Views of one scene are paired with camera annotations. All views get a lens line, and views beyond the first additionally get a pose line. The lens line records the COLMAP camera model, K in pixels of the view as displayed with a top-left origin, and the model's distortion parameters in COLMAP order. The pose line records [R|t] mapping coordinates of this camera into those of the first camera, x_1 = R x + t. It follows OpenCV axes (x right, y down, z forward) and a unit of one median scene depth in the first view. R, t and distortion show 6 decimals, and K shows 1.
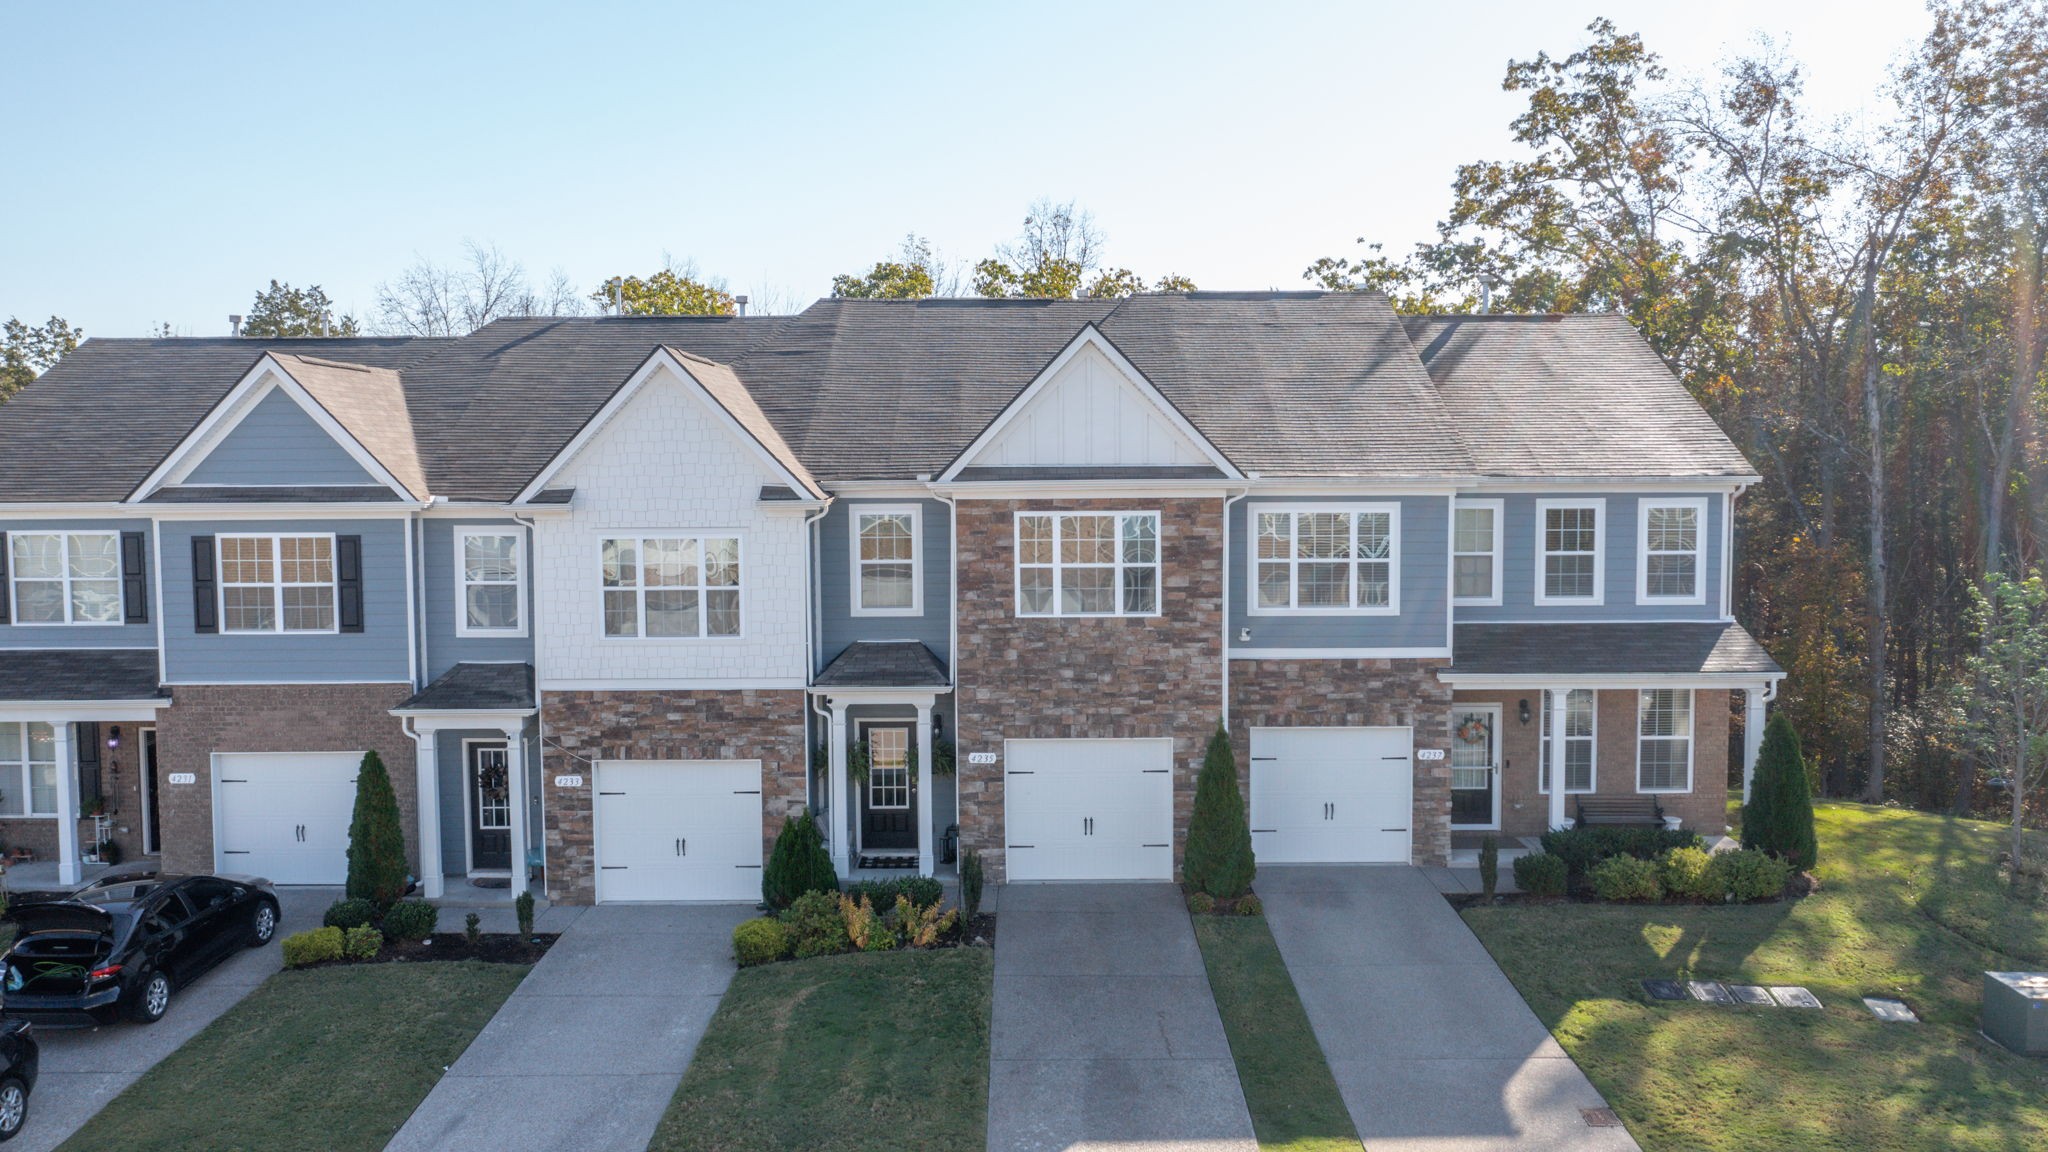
lens RADIAL K [[1627.3, 0, 1021.1], [0, 1627.3, 563.4], [0, 0, 1]] dist [-0.003899, -0.006000]
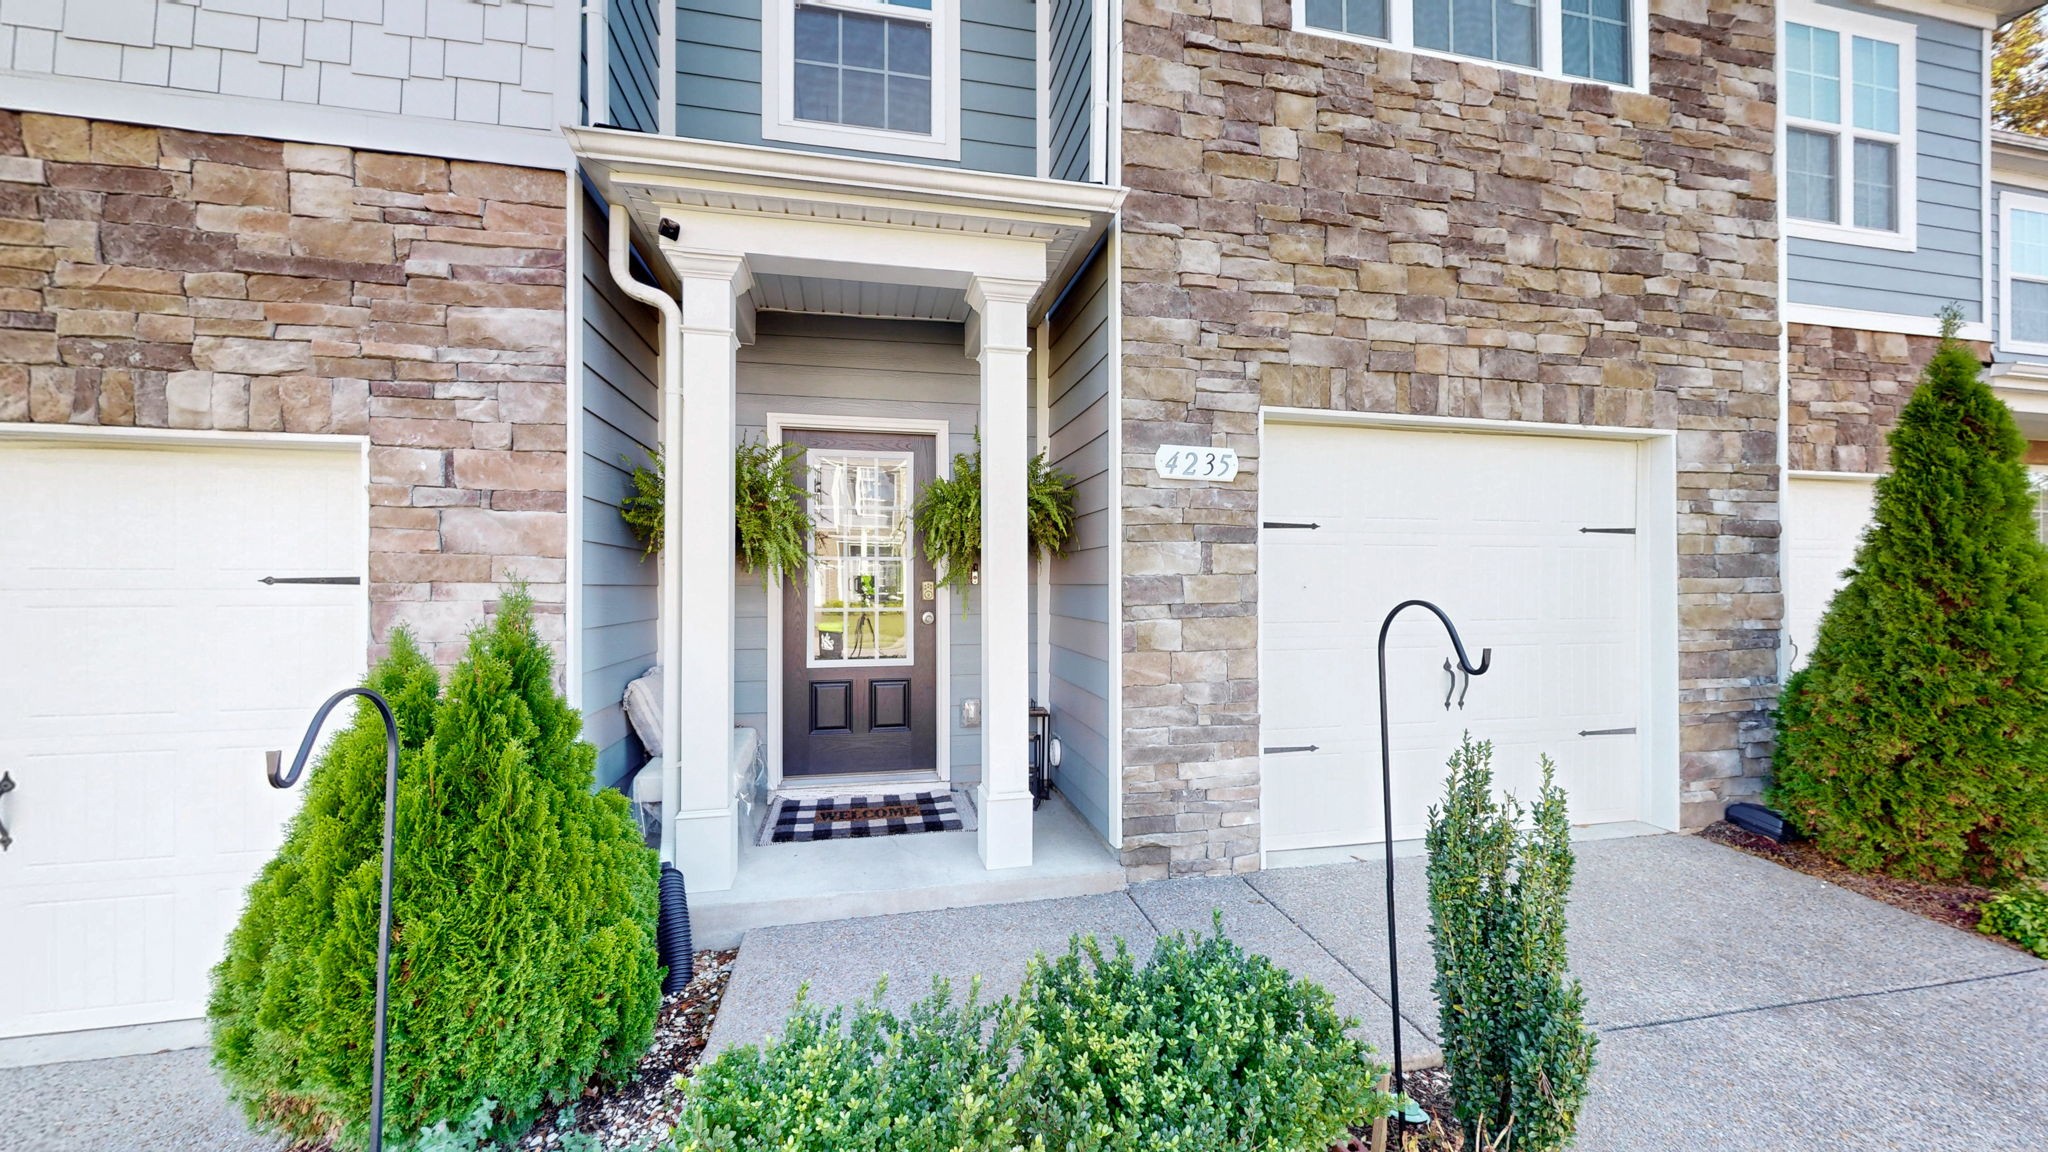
lens RADIAL K [[753.3, 0, 1022.4], [0, 753.3, 578.2], [0, 0, 1]] dist [-0.000492, 0.000071]
pose [[0.976976, 0.007892, 0.213204, -0.086707], [0.007402, 0.997460, -0.070838, 0.151484], [-0.213222, 0.070785, 0.974436, 0.869438]]
